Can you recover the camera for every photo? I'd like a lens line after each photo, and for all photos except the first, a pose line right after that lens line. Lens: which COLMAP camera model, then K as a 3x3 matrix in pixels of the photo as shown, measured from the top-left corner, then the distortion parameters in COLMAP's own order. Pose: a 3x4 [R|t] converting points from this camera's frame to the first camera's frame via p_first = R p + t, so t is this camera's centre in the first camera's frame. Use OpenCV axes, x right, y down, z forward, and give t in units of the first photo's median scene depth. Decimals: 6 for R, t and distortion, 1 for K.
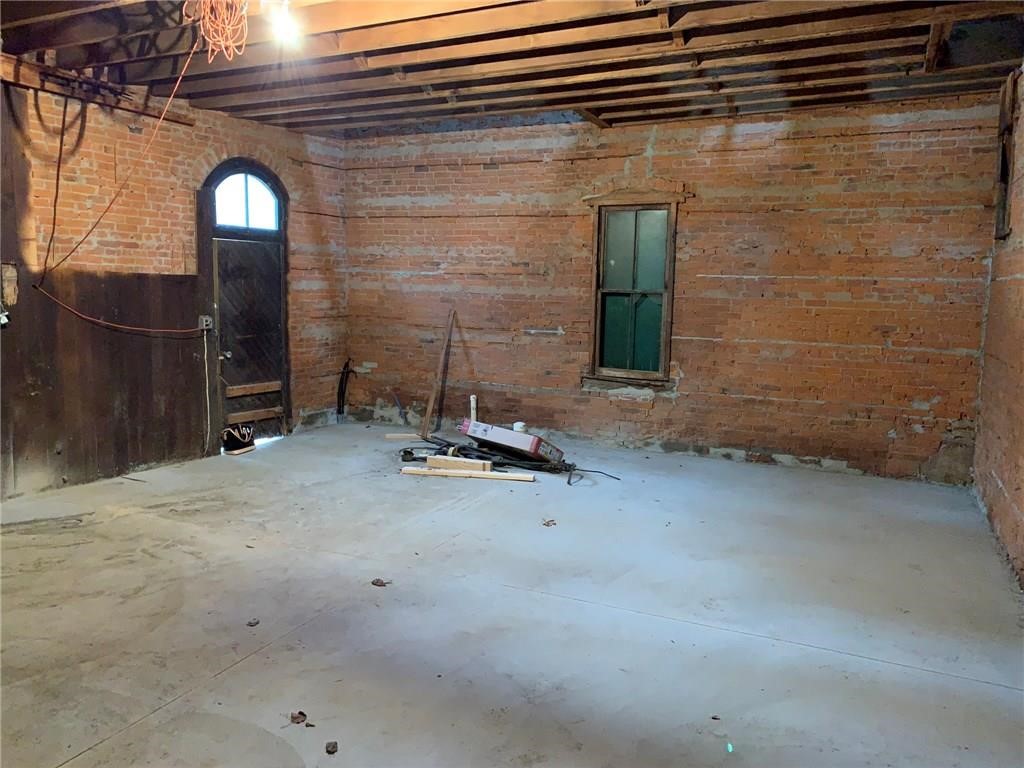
lens RADIAL K [[778.0, 0, 504.0], [0, 778.0, 382.7], [0, 0, 1]] dist [0.052570, -0.067009]
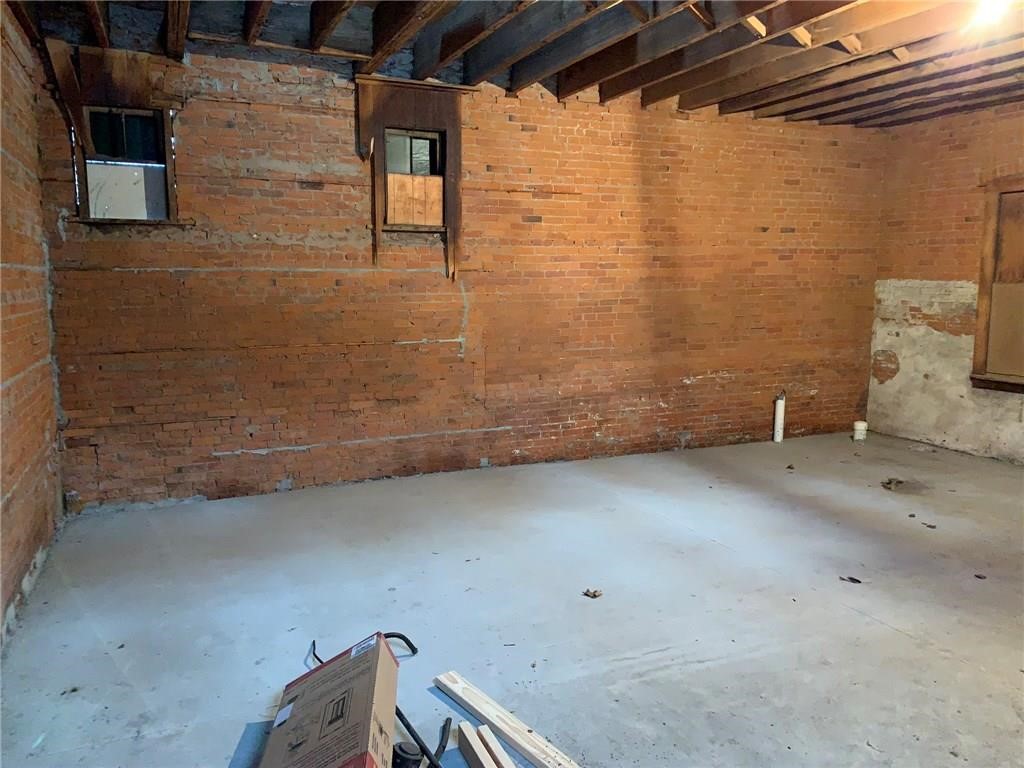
lens RADIAL K [[778.0, 0, 510.8], [0, 778.0, 382.8], [0, 0, 1]] dist [0.052570, -0.067009]
pose [[-0.759910, -0.102901, 0.641832, -0.289898], [0.071704, 0.968096, 0.240103, -0.173953], [-0.646061, 0.228479, -0.728287, 1.271490]]
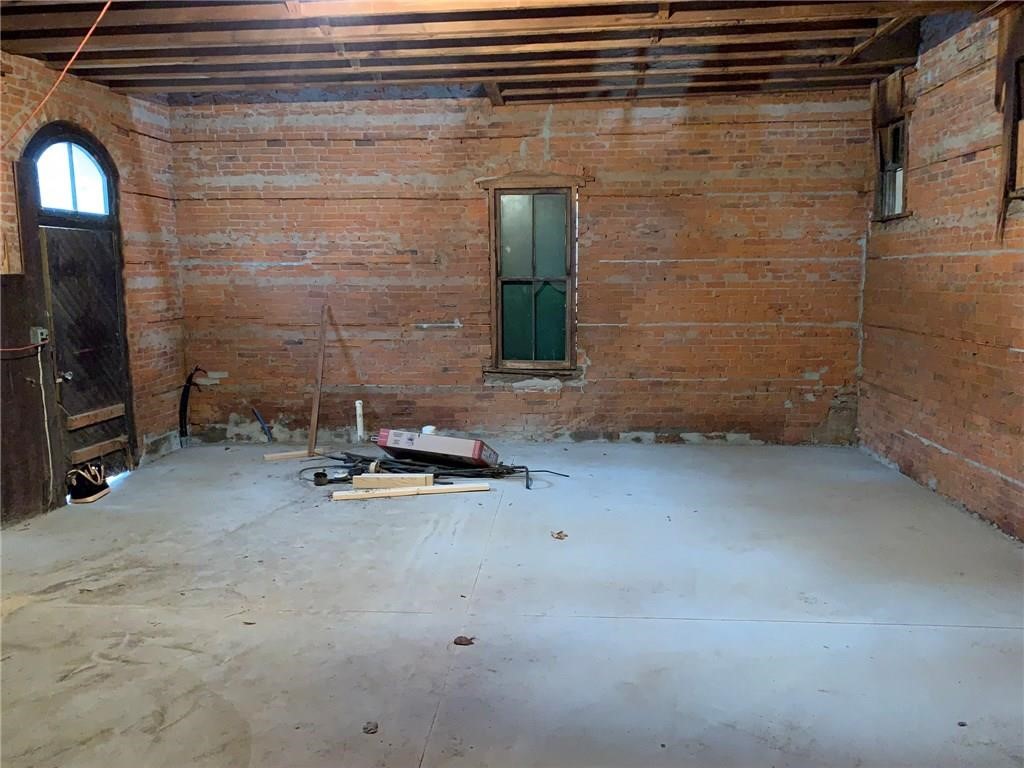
lens RADIAL K [[778.0, 0, 502.8], [0, 778.0, 378.4], [0, 0, 1]] dist [0.052570, -0.067009]
pose [[0.934359, -0.074626, 0.348431, -0.249627], [0.070979, 0.997207, 0.023240, -0.023377], [-0.349192, 0.003017, 0.937046, 0.136176]]
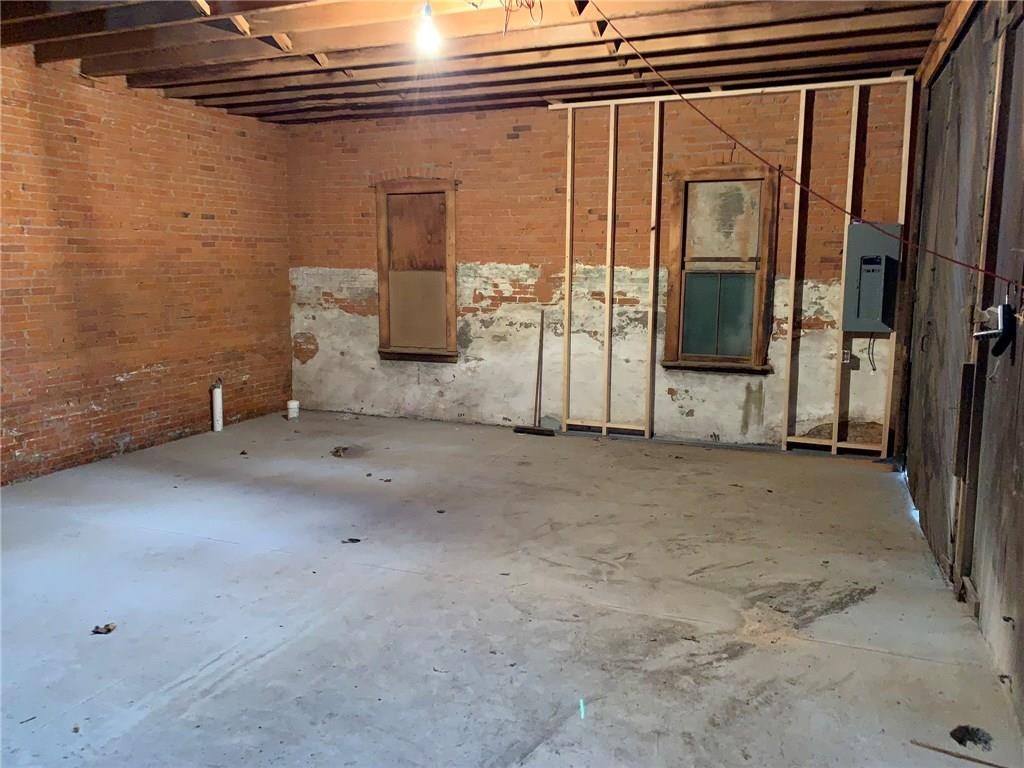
lens RADIAL K [[778.0, 0, 501.9], [0, 778.0, 378.3], [0, 0, 1]] dist [0.052570, -0.067009]
pose [[-0.997964, -0.007814, -0.063301, -0.192221], [-0.024395, 0.963768, 0.265625, -0.172155], [0.058932, 0.266628, -0.961996, 1.302161]]
